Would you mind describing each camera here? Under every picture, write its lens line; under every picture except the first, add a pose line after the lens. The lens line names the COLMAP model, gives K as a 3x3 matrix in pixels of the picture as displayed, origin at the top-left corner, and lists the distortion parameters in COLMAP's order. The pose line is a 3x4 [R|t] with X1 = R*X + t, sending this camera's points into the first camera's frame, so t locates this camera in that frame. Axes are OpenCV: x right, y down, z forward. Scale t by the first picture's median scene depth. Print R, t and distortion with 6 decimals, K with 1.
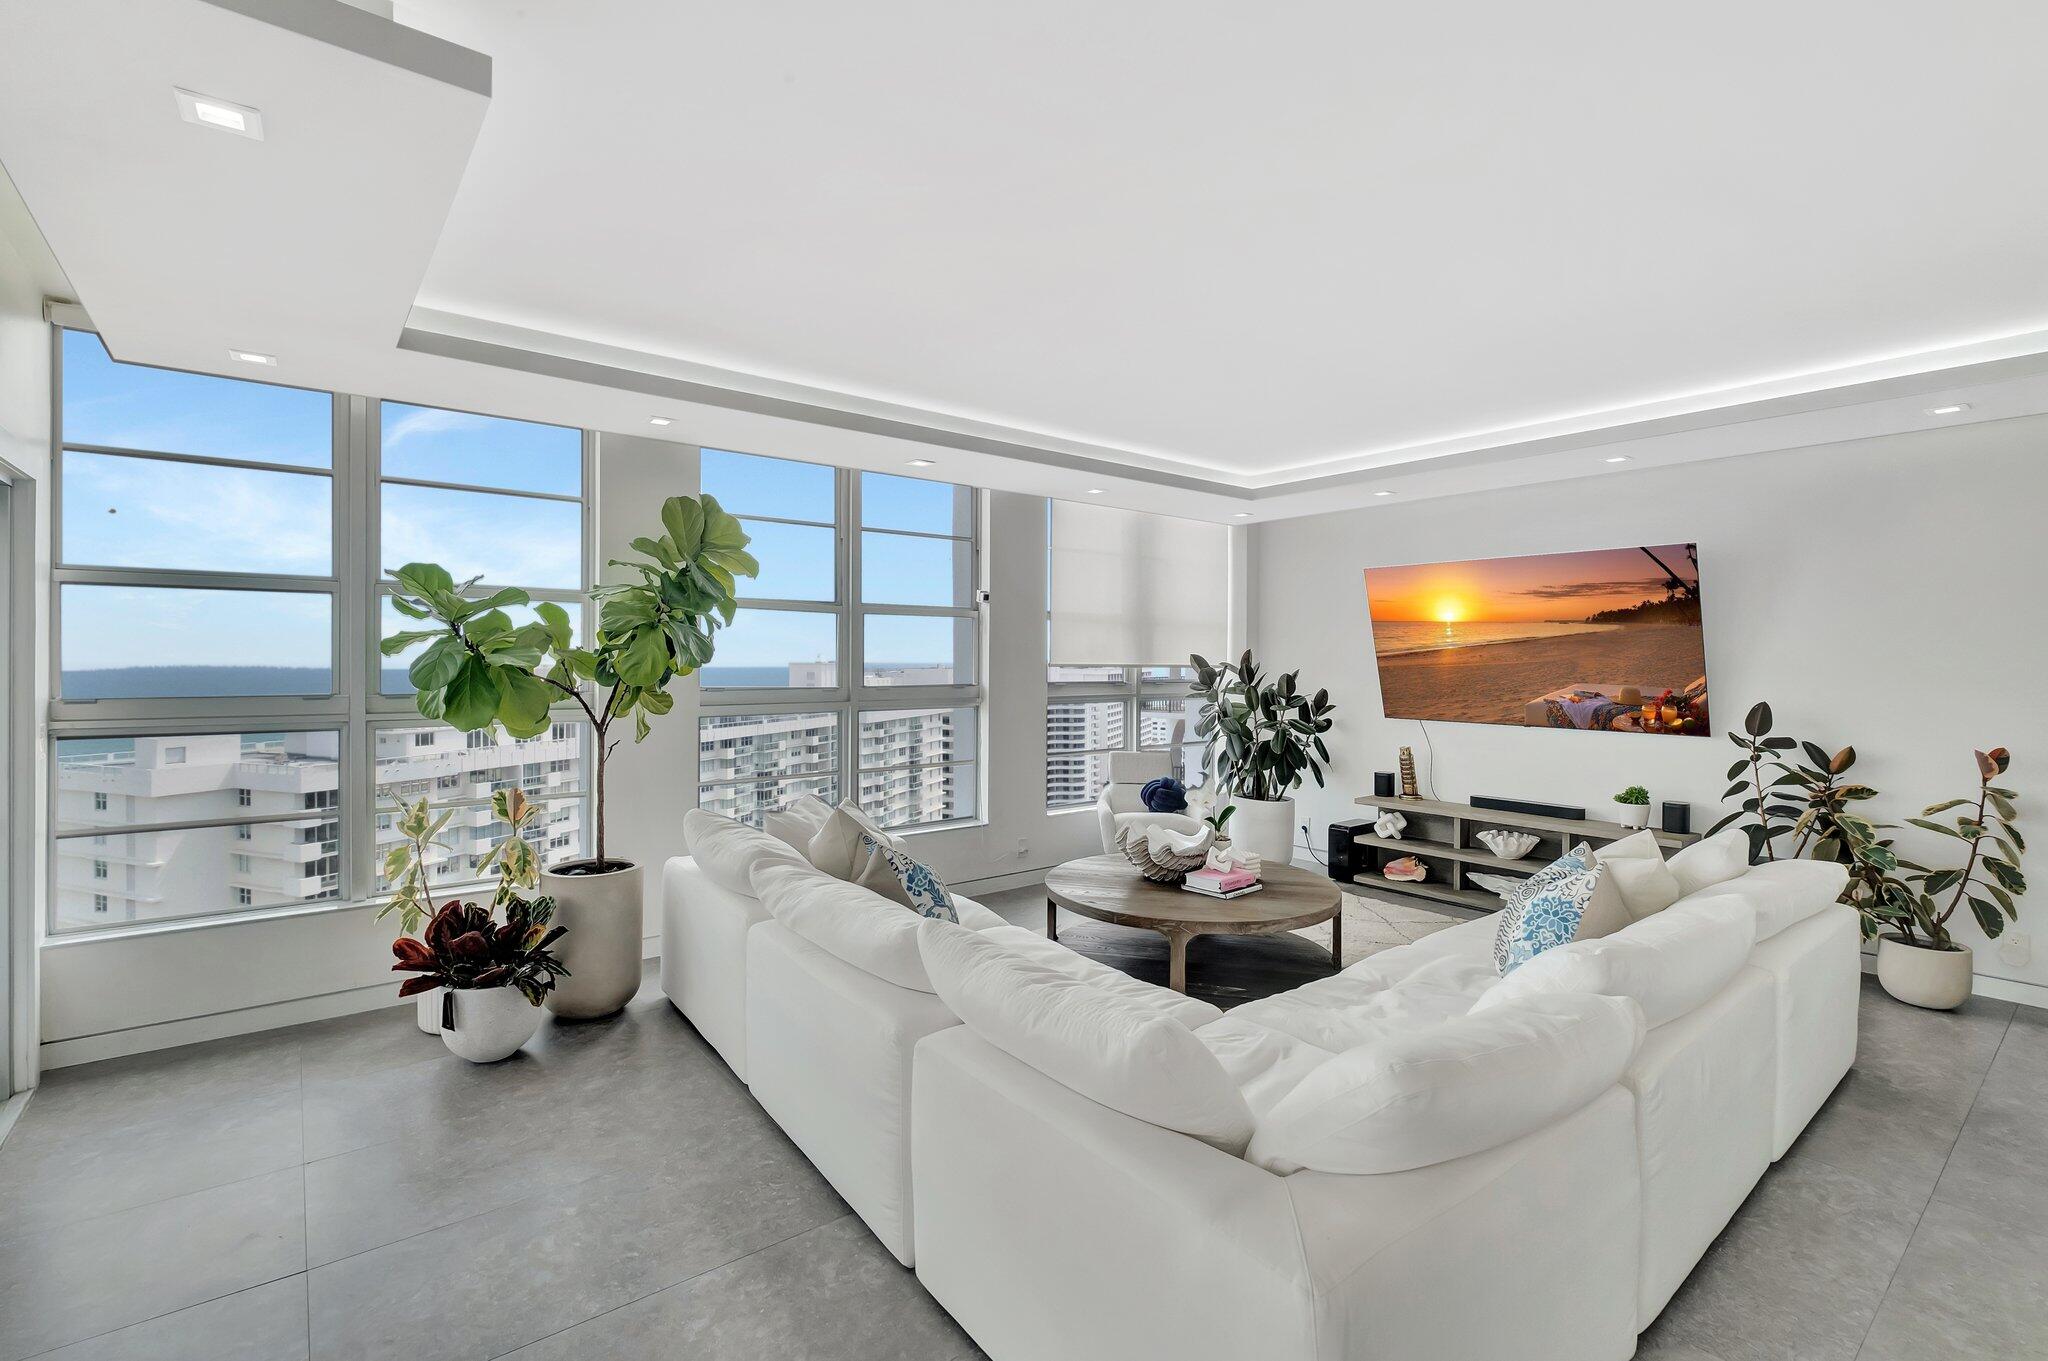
lens RADIAL K [[912.6, 0, 1024.5], [0, 912.6, 662.0], [0, 0, 1]] dist [0.000761, -0.000193]
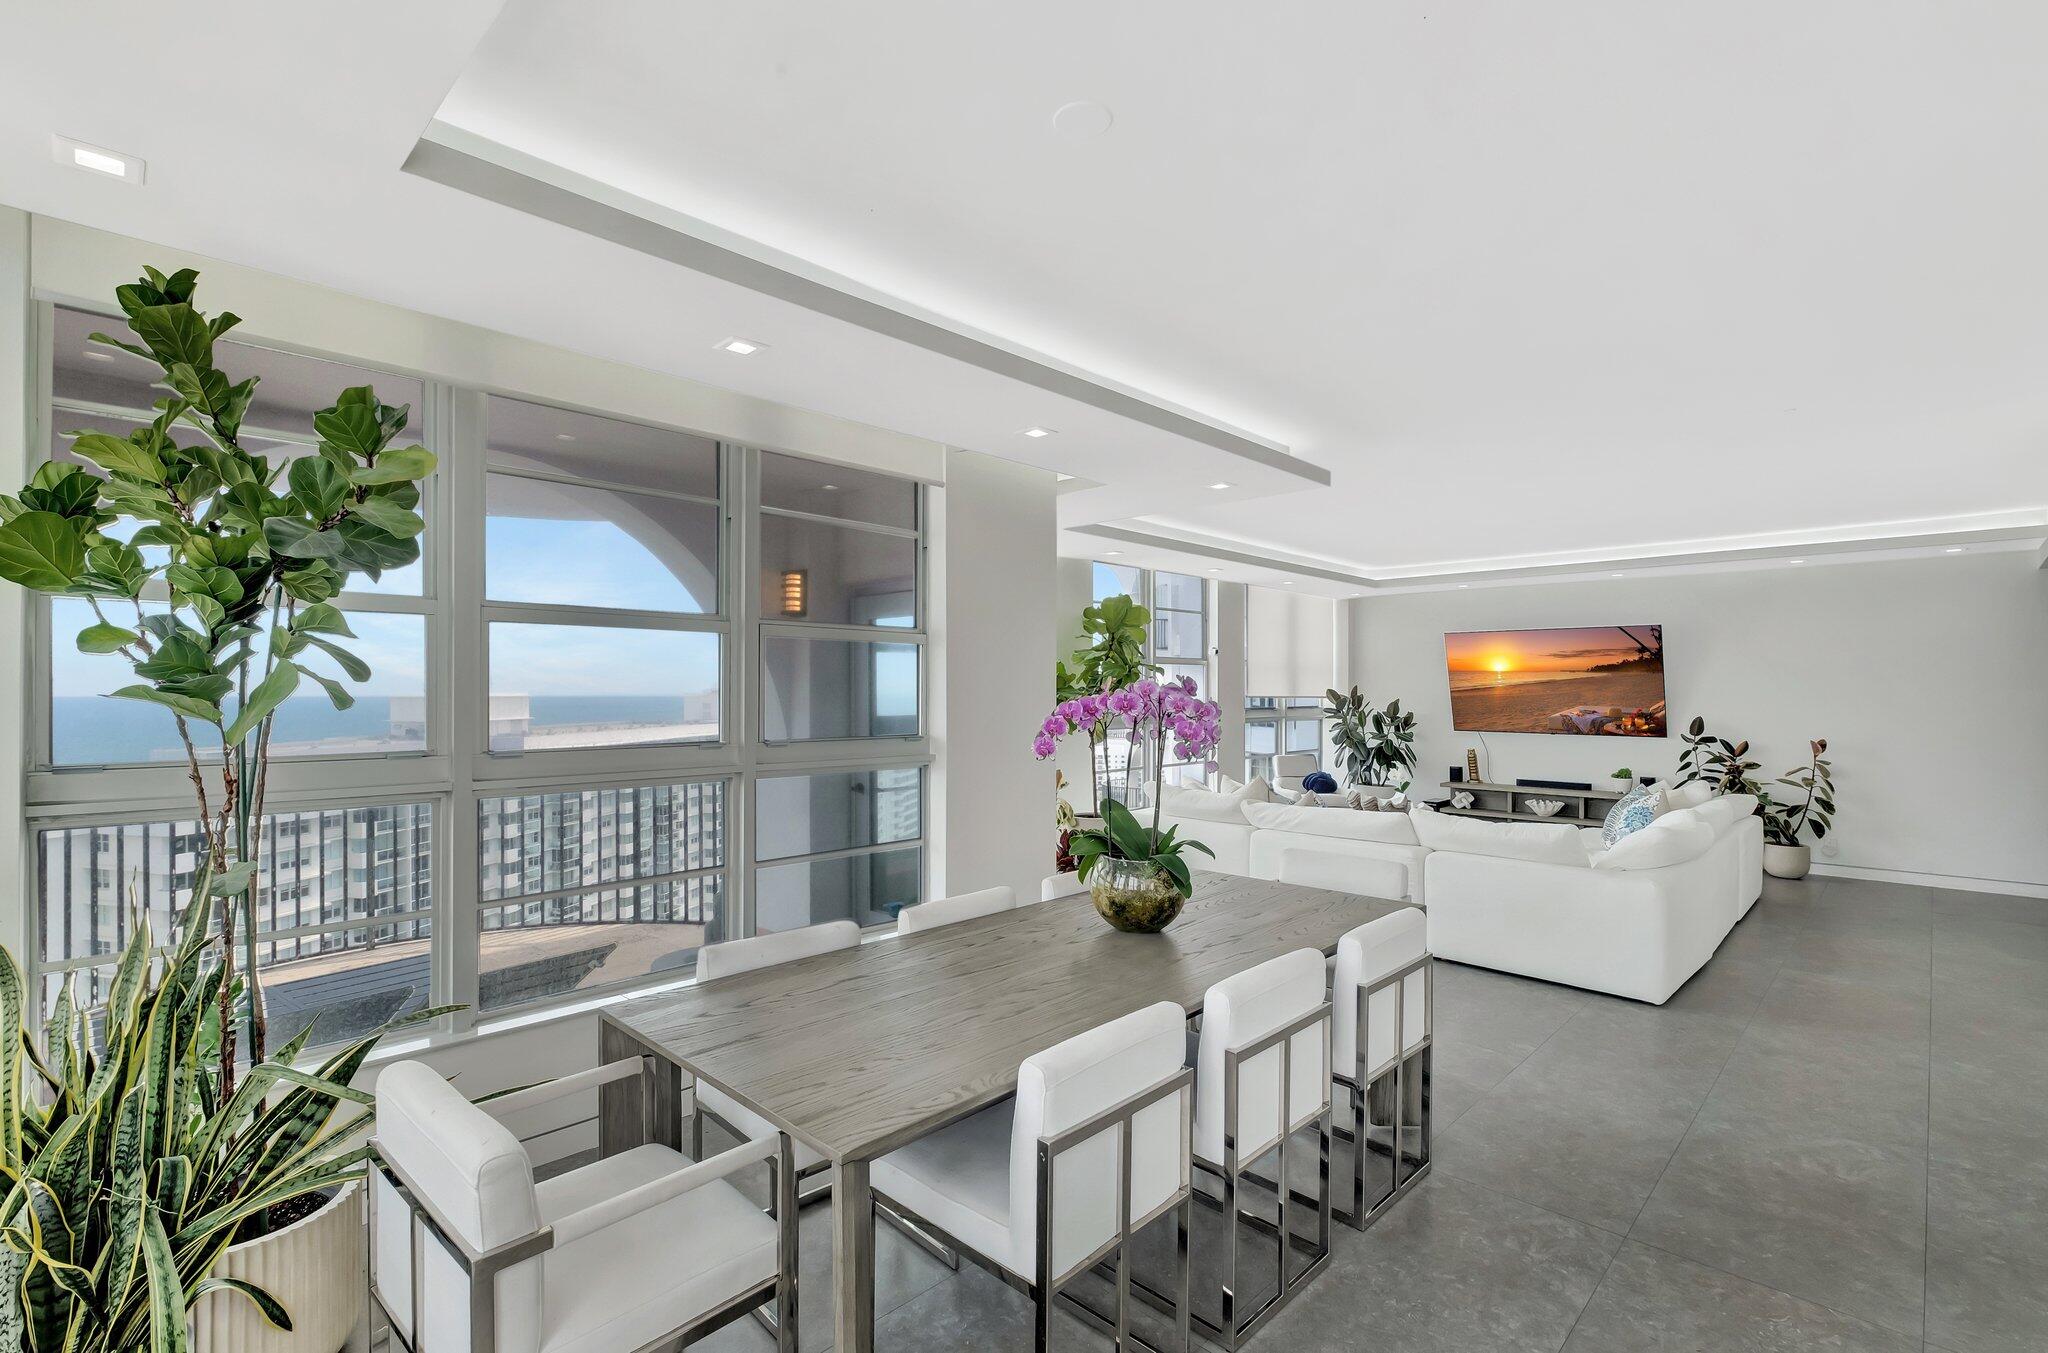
lens RADIAL K [[905.3, 0, 1028.4], [0, 905.3, 687.1], [0, 0, 1]] dist [-0.000145, 0.000076]
pose [[0.993595, -0.003103, 0.112960, -0.598476], [0.003773, 0.999977, -0.005718, -0.006689], [-0.112940, 0.006108, 0.993583, -0.522159]]
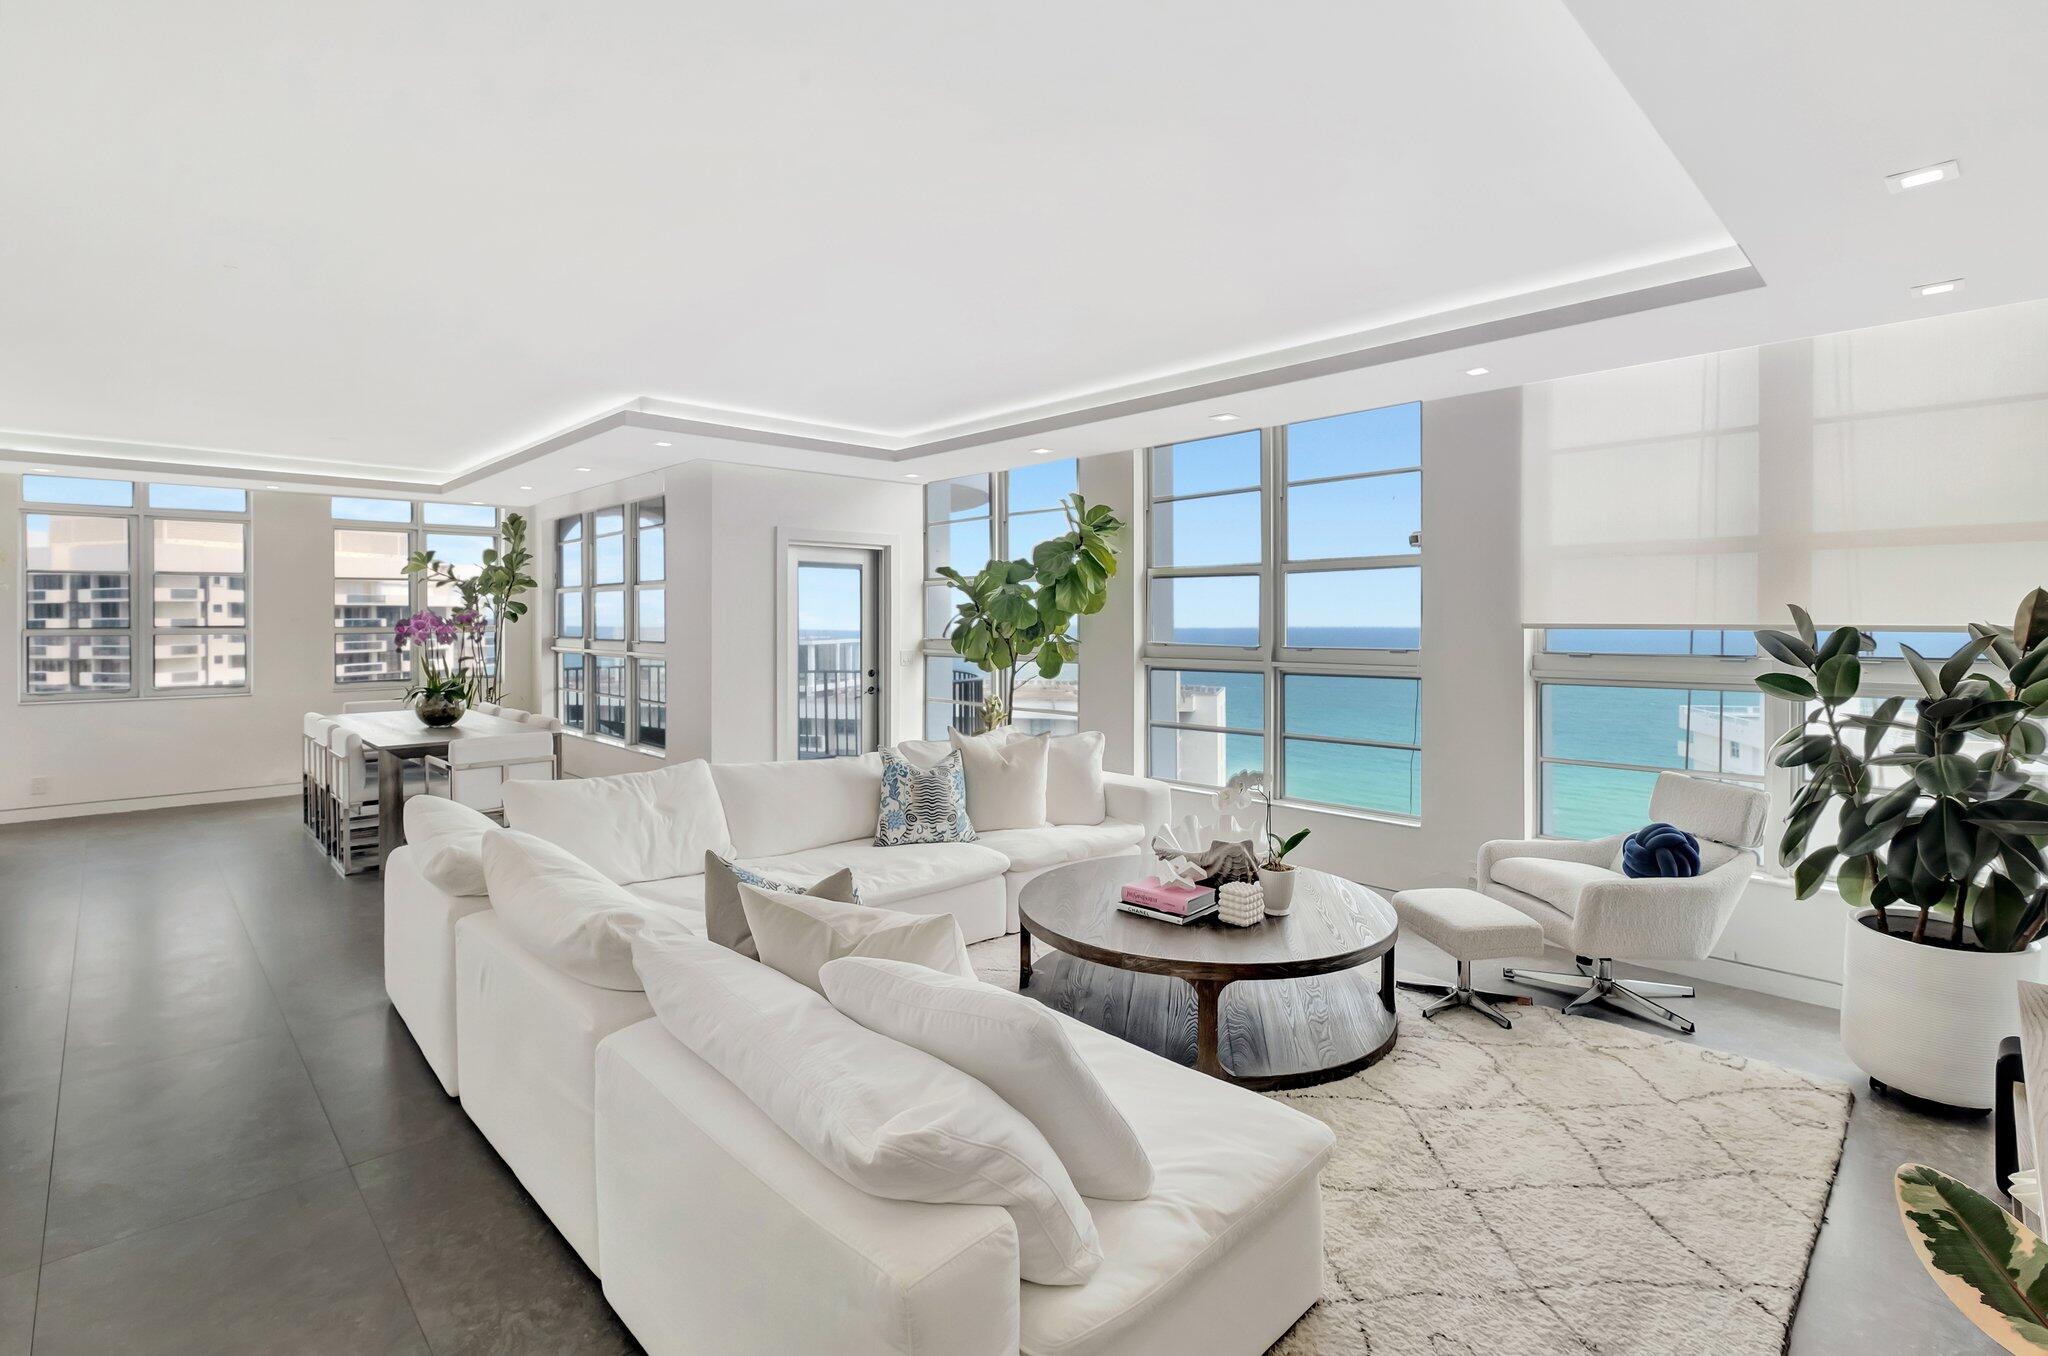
lens RADIAL K [[958.9, 0, 1025.4], [0, 958.9, 624.3], [0, 0, 1]] dist [-0.000217, -0.000070]
pose [[0.095907, -0.001616, -0.995389, 0.847616], [0.003243, 0.999994, -0.001311, 0.001763], [0.995385, -0.003102, 0.095912, 0.657470]]
